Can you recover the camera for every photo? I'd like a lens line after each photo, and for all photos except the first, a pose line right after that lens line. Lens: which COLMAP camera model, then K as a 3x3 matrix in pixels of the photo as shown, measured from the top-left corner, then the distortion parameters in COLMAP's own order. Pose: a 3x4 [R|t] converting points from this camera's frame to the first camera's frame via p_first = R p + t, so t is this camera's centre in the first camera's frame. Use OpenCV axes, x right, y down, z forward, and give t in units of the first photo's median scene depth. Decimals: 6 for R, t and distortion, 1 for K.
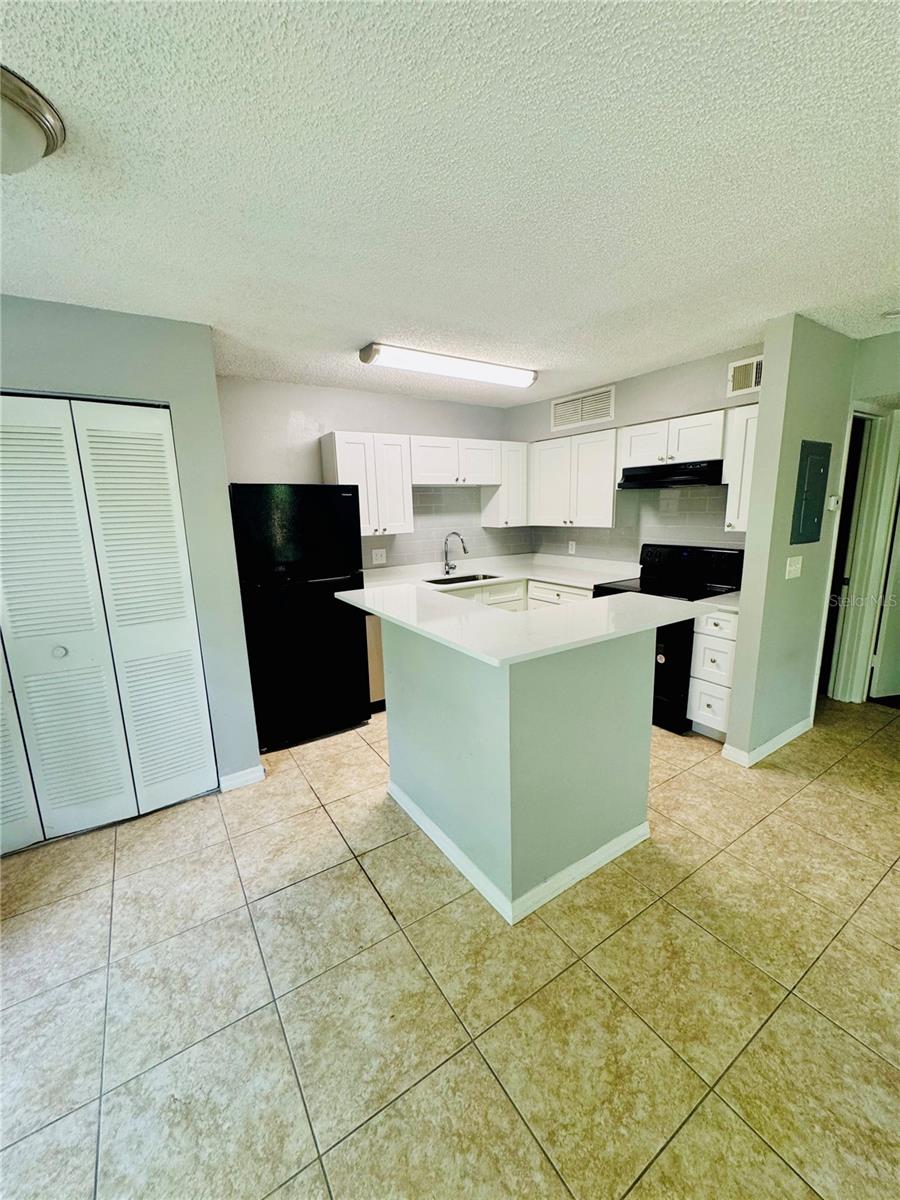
lens RADIAL K [[481.3, 0, 450.0], [0, 481.3, 600.0], [0, 0, 1]] dist [-0.001282, 0.000029]
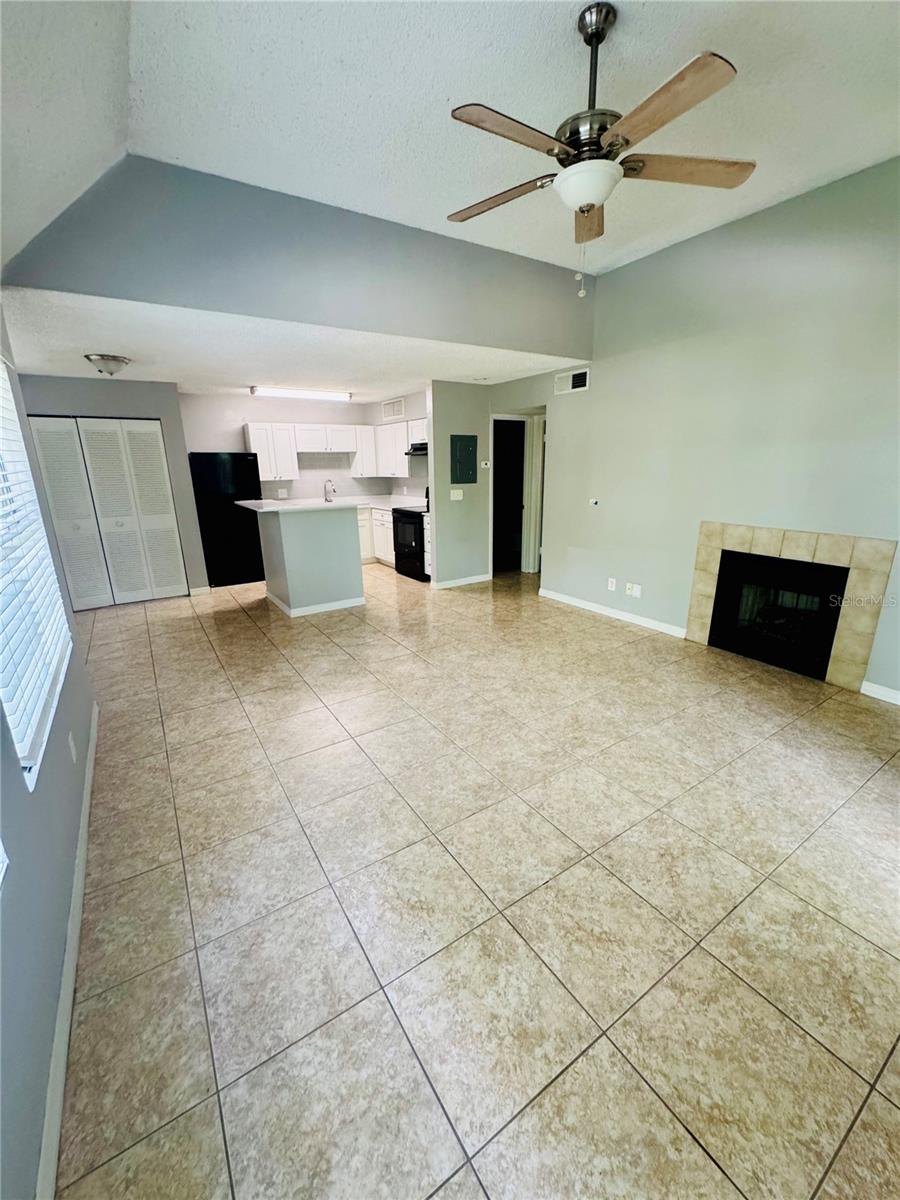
lens RADIAL K [[481.8, 0, 450.0], [0, 481.8, 600.0], [0, 0, 1]] dist [-0.000641, -0.000047]
pose [[0.999949, 0.005968, 0.008129, 0.492945], [-0.006610, 0.996665, 0.081332, 0.163953], [-0.007617, -0.081381, 0.996654, -0.856551]]
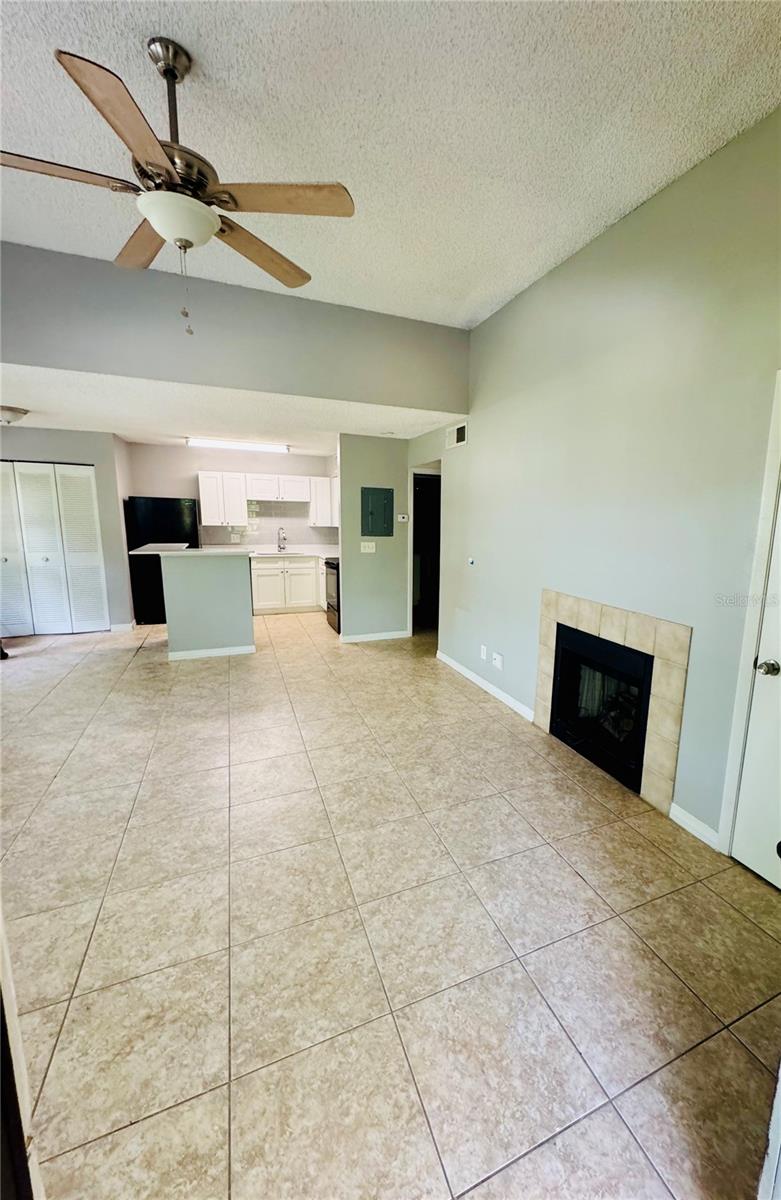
lens RADIAL K [[479.7, 0, 449.1], [0, 479.7, 600.0], [0, 0, 1]] dist [-0.002119, -0.000220]
pose [[0.988384, 0.068904, -0.135459, 0.994902], [-0.072136, 0.997212, -0.019098, 0.127030], [0.133766, 0.028647, 0.990599, -0.730759]]
